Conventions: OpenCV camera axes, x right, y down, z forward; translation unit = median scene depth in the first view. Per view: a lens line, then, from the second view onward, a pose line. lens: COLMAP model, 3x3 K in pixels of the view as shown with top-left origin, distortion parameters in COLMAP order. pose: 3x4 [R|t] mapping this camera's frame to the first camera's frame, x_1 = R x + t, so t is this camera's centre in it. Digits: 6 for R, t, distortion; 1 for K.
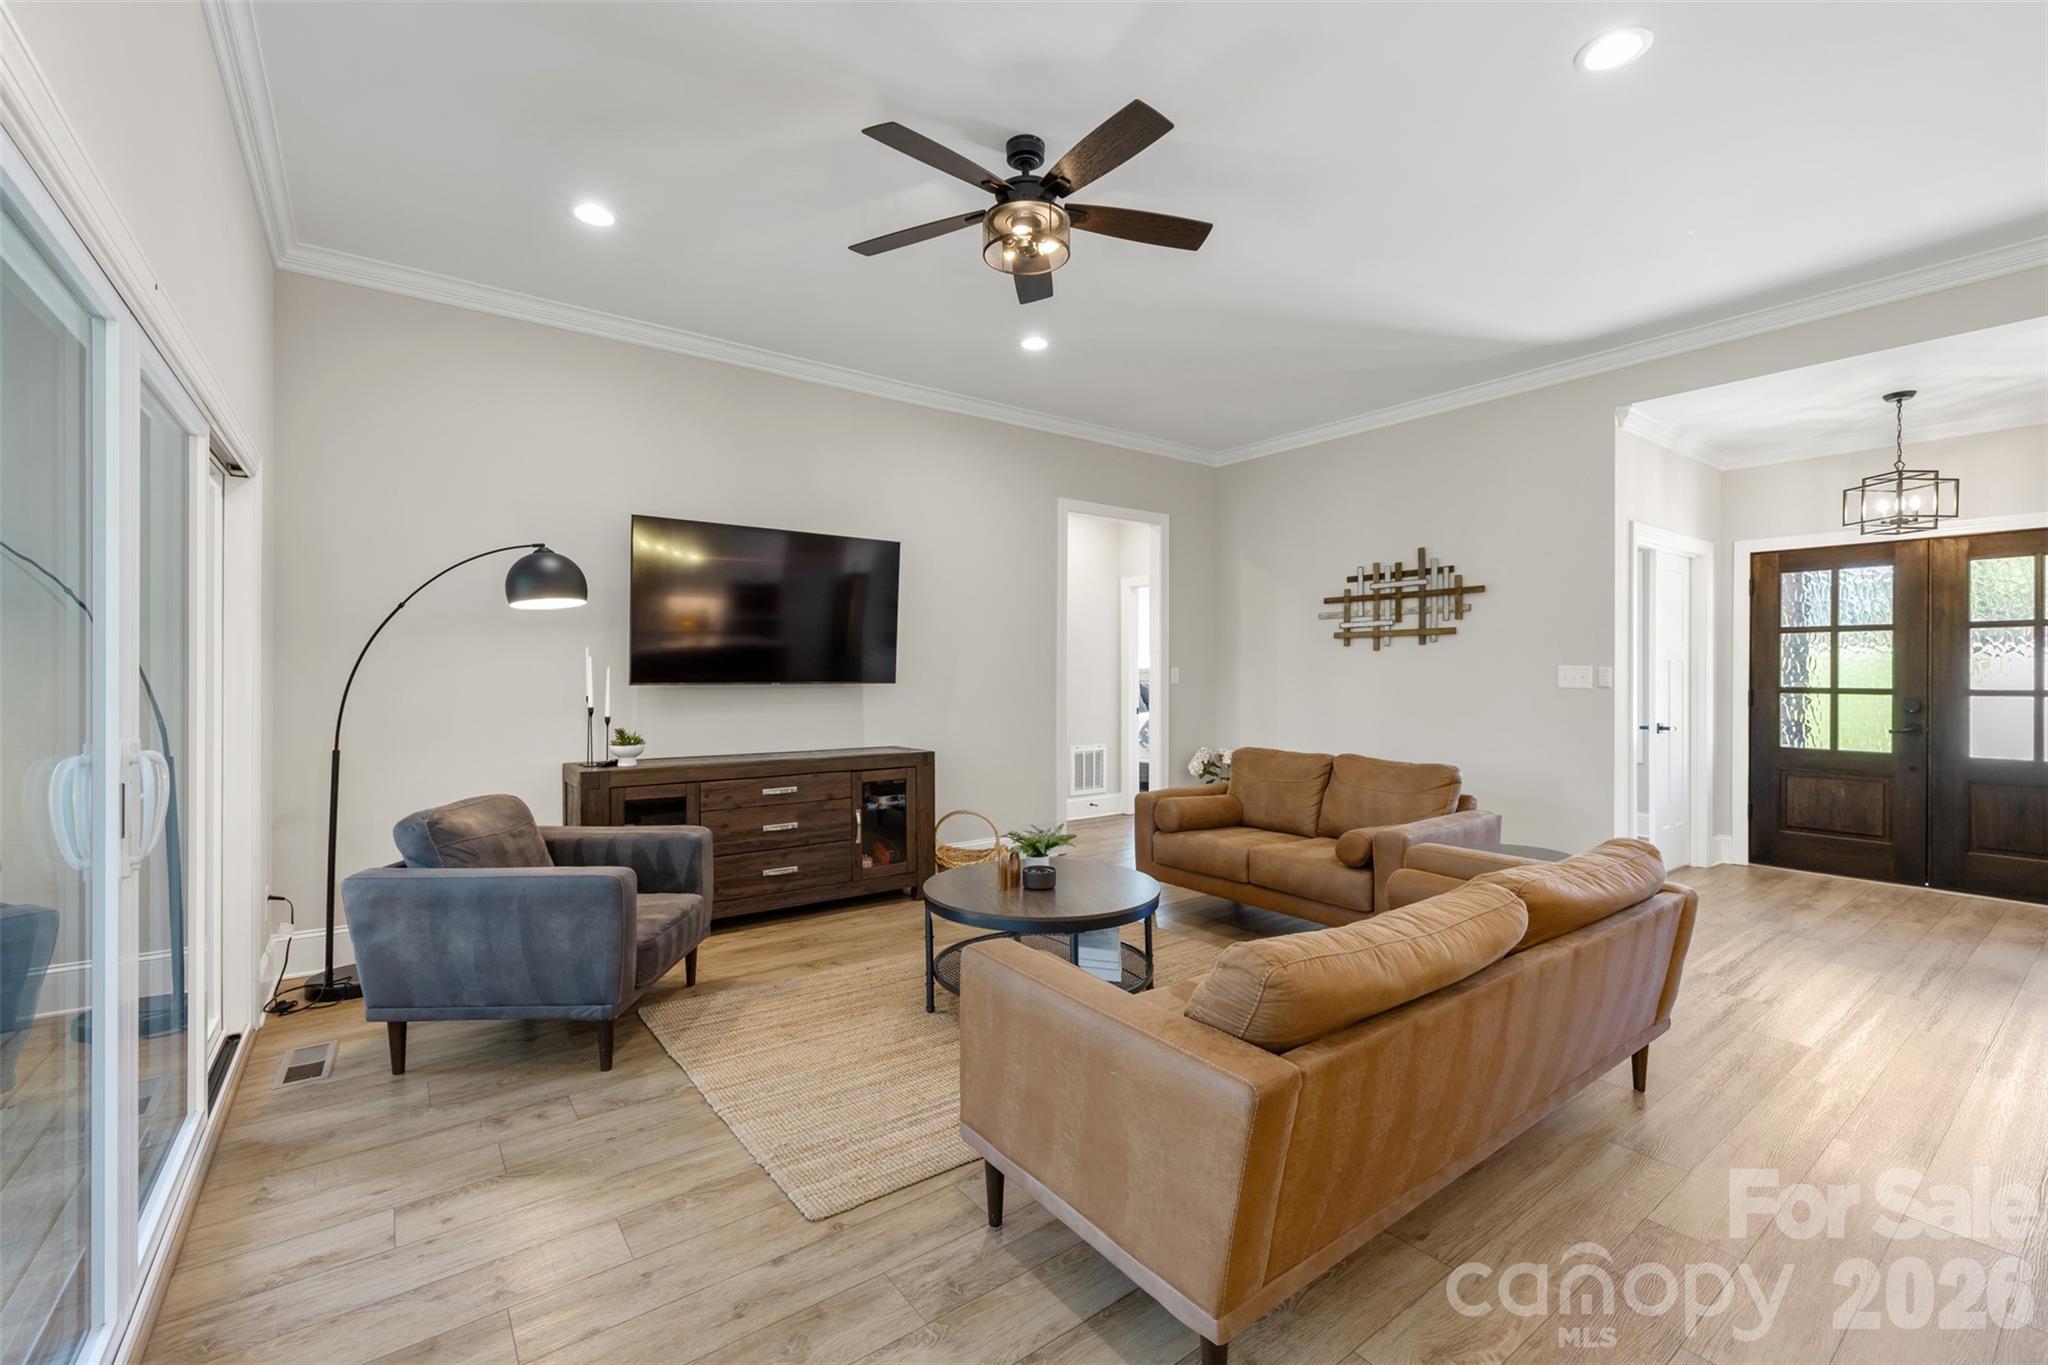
lens RADIAL K [[854.4, 0, 1026.8], [0, 854.4, 675.8], [0, 0, 1]] dist [-0.000448, -0.000610]
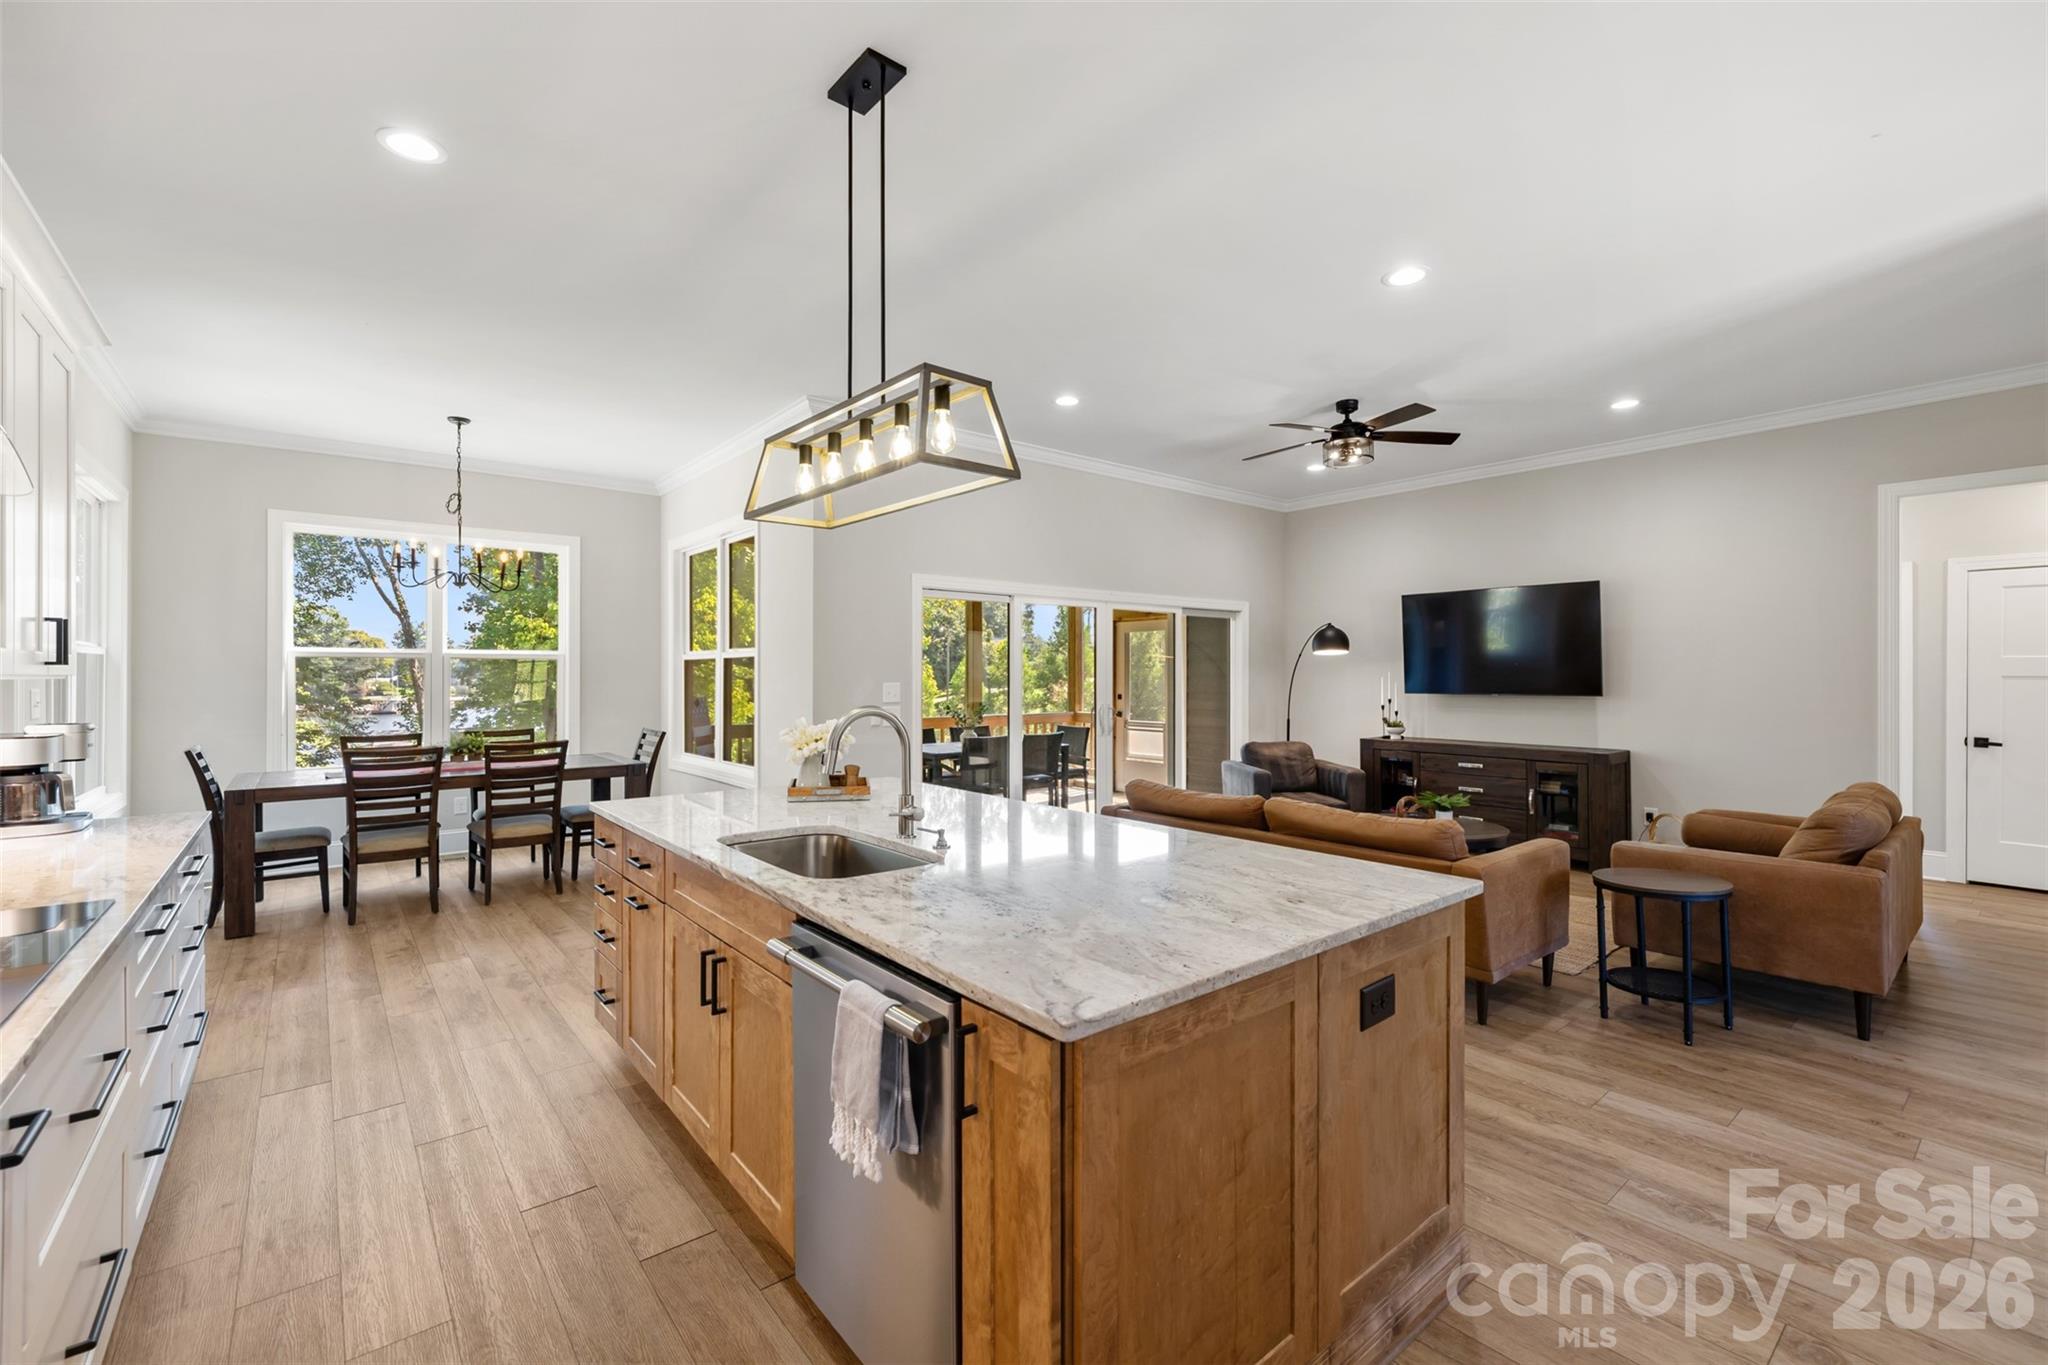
lens RADIAL K [[854.4, 0, 1028.1], [0, 854.4, 677.1], [0, 0, 1]] dist [-0.000448, -0.000610]
pose [[0.050241, 0.000200, -0.998737, 1.166852], [-0.002250, 0.999997, 0.000087, -0.019843], [0.998735, 0.002243, 0.050241, 0.145442]]
